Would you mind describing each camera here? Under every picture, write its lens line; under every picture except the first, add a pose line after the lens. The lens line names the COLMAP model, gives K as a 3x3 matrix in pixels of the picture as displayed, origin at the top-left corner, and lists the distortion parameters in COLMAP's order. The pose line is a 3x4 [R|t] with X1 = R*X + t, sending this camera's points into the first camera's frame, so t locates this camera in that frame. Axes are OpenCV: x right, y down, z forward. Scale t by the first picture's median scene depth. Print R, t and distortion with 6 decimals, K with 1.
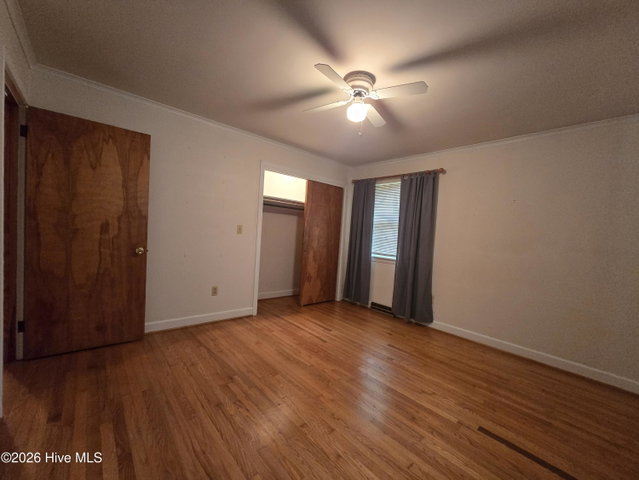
lens RADIAL K [[262.5, 0, 322.4], [0, 262.5, 246.1], [0, 0, 1]] dist [-0.001428, 0.000952]
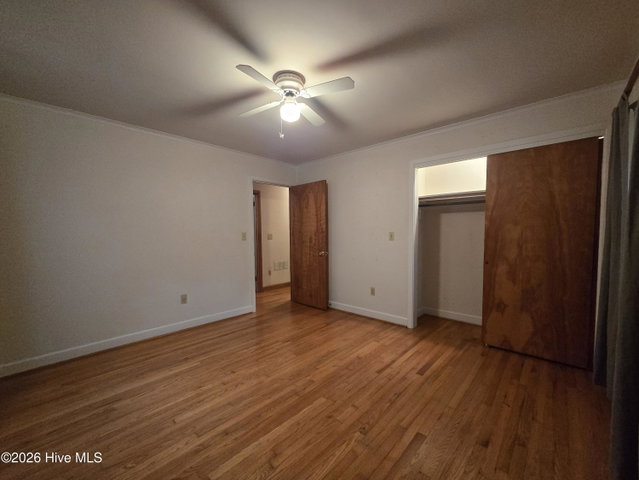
lens RADIAL K [[262.5, 0, 322.4], [0, 262.5, 246.1], [0, 0, 1]] dist [-0.001428, 0.000952]
pose [[0.096538, -0.015081, -0.995215, 0.780530], [-0.034508, 0.999233, -0.018489, 0.003904], [0.994731, 0.036128, 0.095943, 0.732546]]
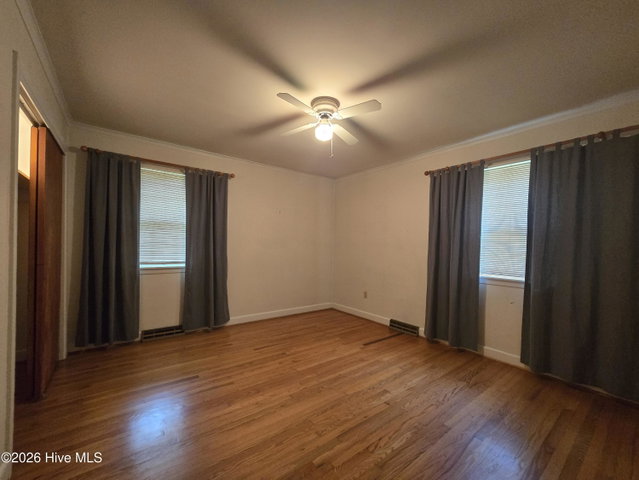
lens RADIAL K [[262.5, 0, 322.4], [0, 262.5, 246.1], [0, 0, 1]] dist [-0.001428, 0.000952]
pose [[0.073207, -0.072936, 0.994646, -0.698393], [0.032105, 0.996978, 0.070744, -0.080136], [-0.996800, 0.026754, 0.075328, 0.659867]]
